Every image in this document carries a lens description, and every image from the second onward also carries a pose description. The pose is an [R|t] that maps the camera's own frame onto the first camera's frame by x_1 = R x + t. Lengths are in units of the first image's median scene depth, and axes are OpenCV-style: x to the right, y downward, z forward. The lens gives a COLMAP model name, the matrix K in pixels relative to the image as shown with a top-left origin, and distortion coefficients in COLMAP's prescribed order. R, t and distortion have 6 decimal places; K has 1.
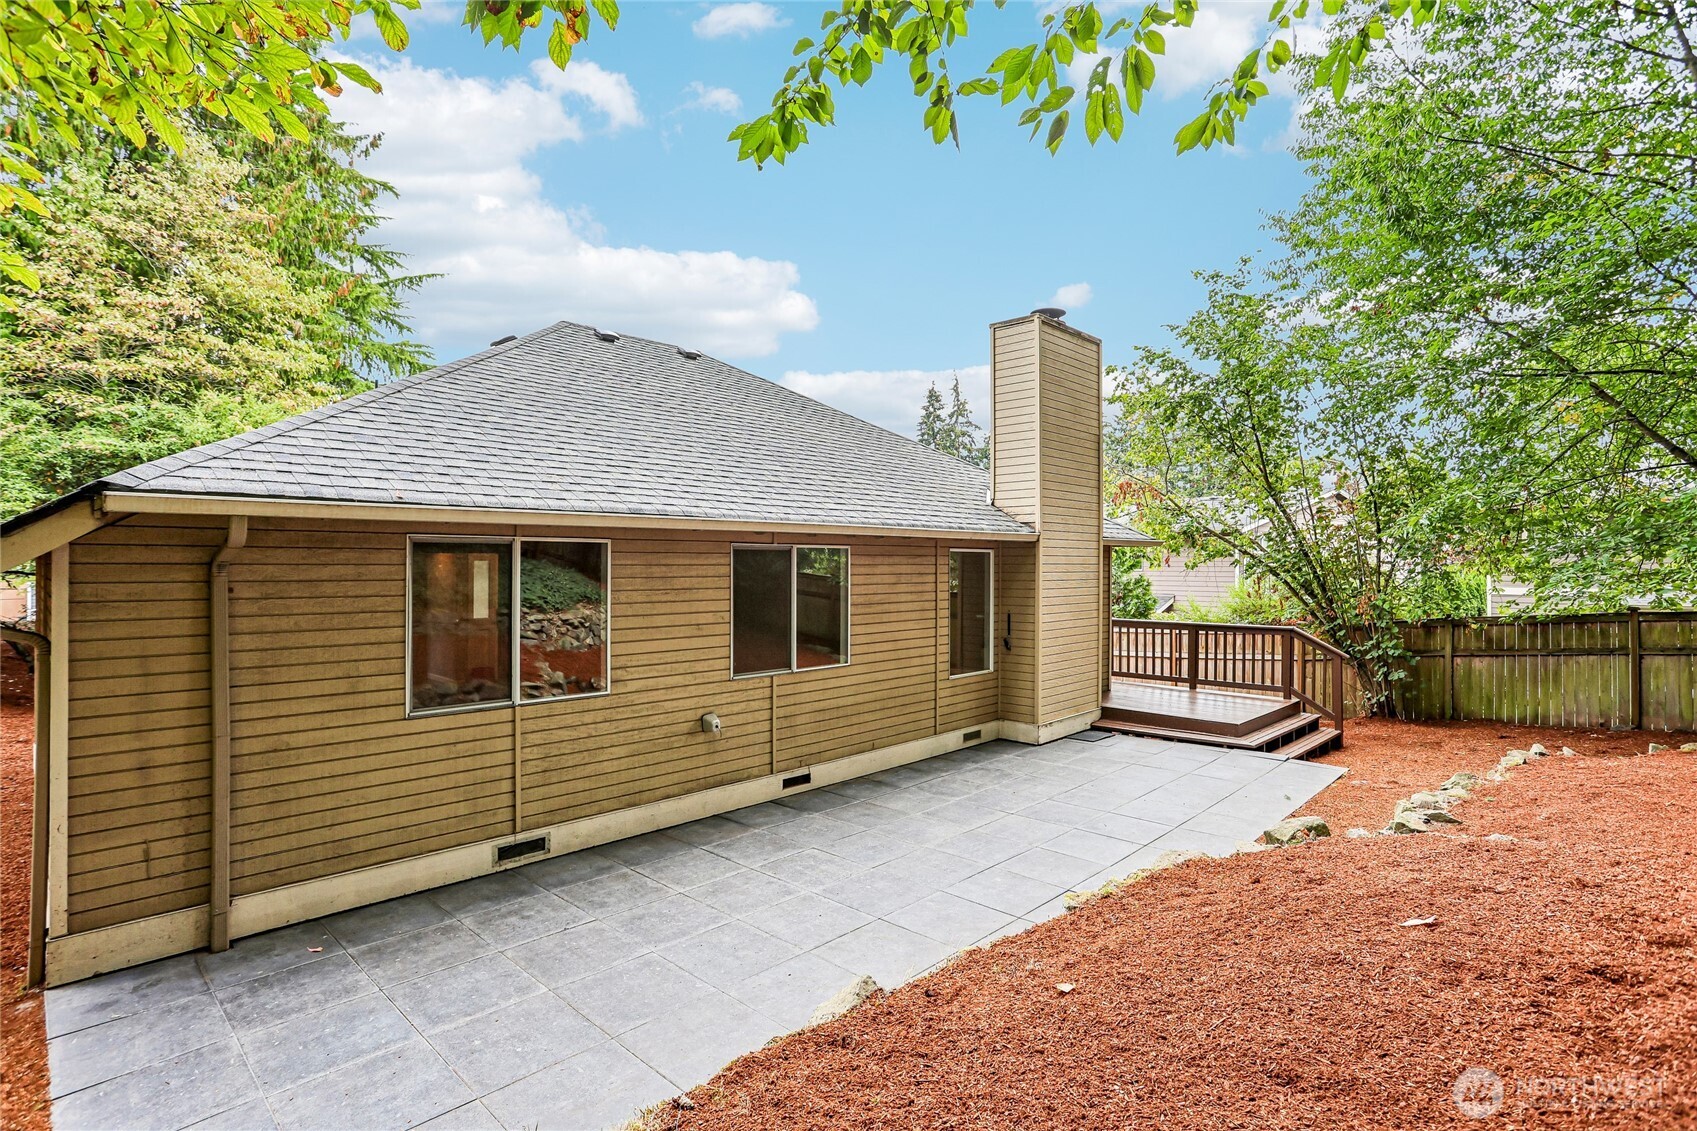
lens RADIAL K [[846.5, 0, 856.2], [0, 846.5, 561.7], [0, 0, 1]] dist [-0.034918, 0.001859]
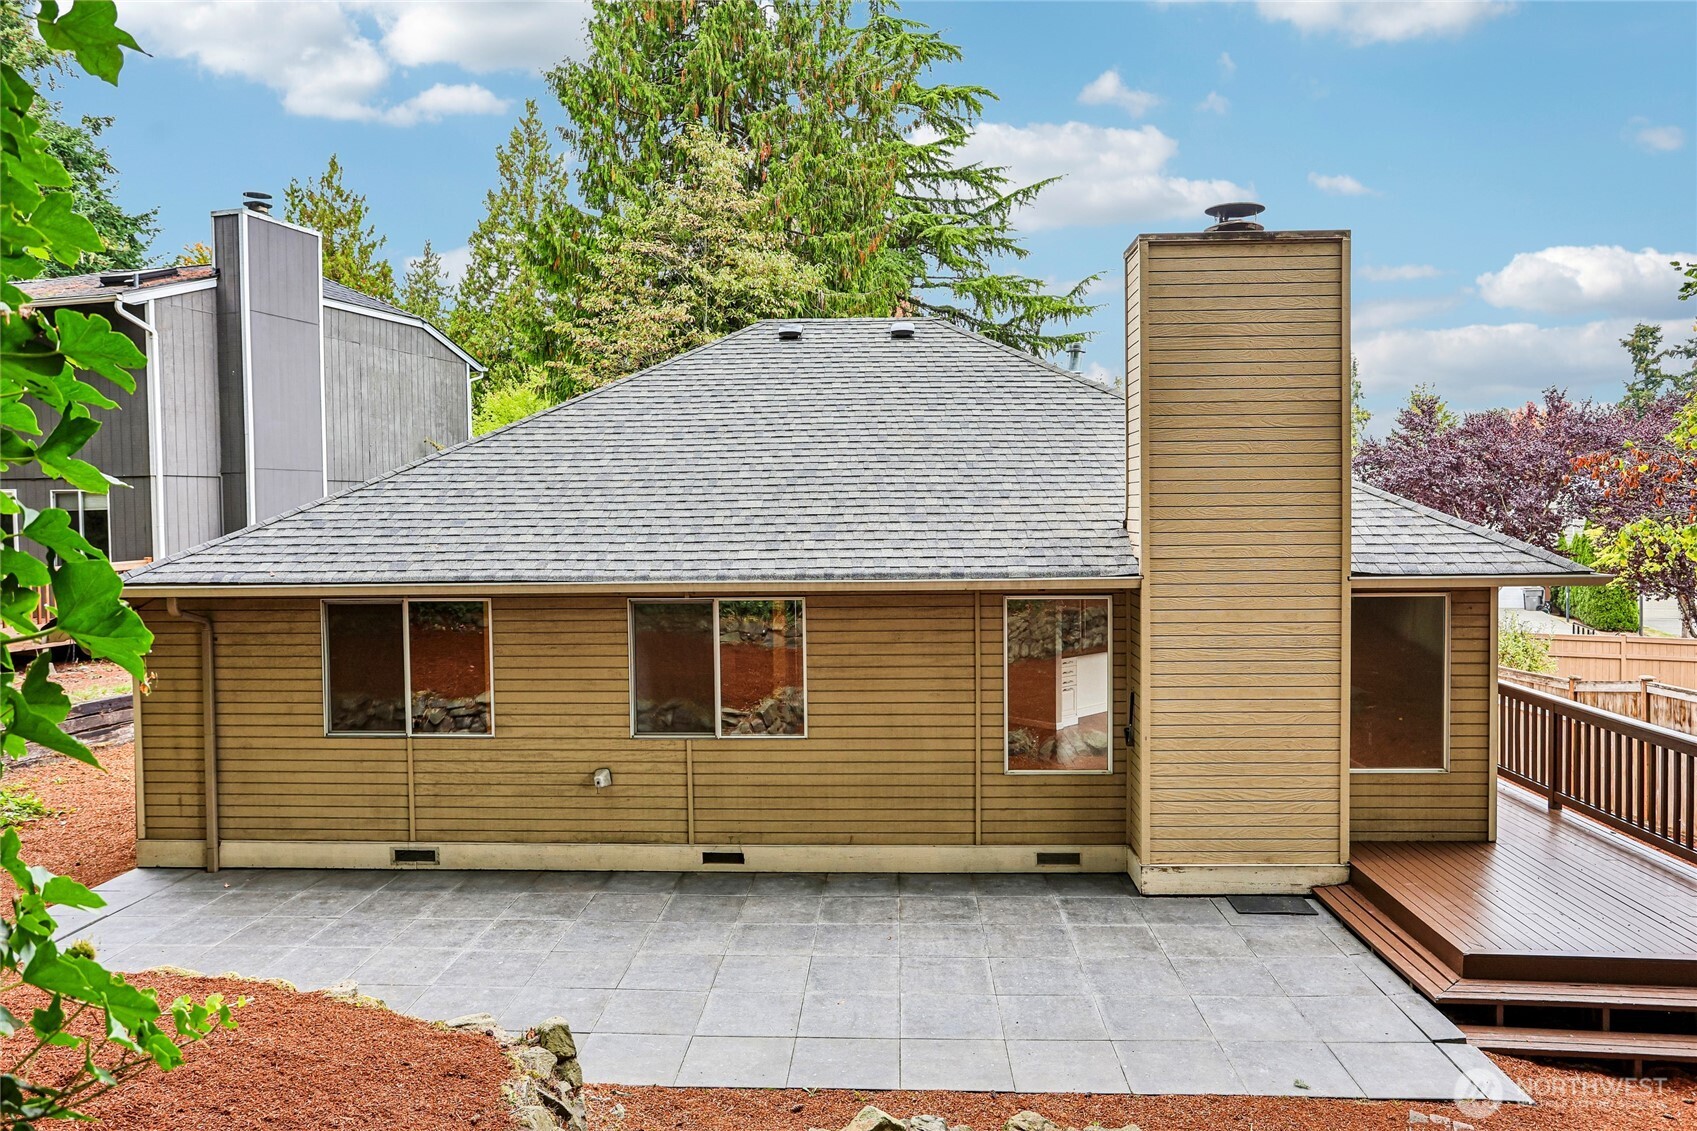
lens RADIAL K [[1195.2, 0, 849.8], [0, 1195.2, 568.7], [0, 0, 1]] dist [-0.007208, -0.002505]
pose [[0.642592, 0.035663, -0.765378, 1.168306], [0.013875, 0.998211, 0.058161, -0.144753], [0.766083, -0.047993, 0.640947, 0.354568]]
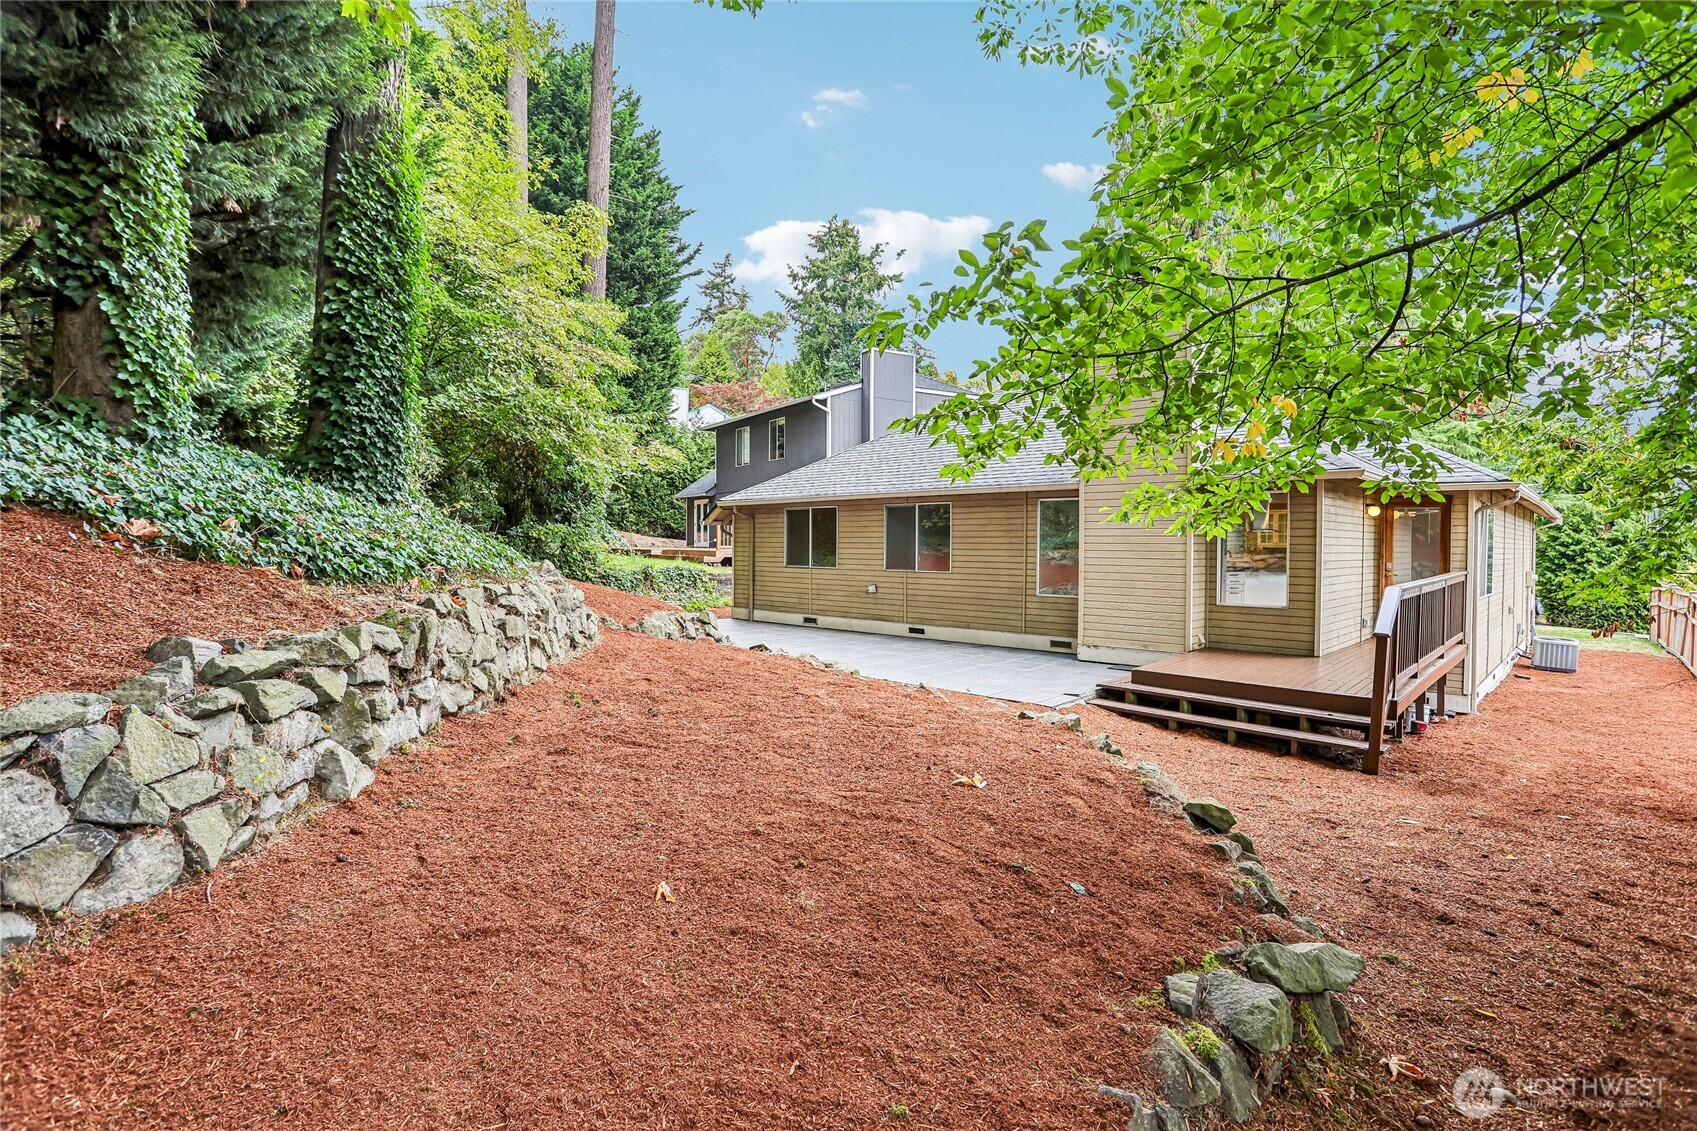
lens RADIAL K [[846.5, 0, 847.3], [0, 846.5, 554.2], [0, 0, 1]] dist [-0.034918, 0.001859]
pose [[-0.018588, 0.015036, -0.999714, 2.111744], [-0.001978, 0.999884, 0.015075, 0.076565], [0.999825, 0.002258, -0.018556, 1.047119]]
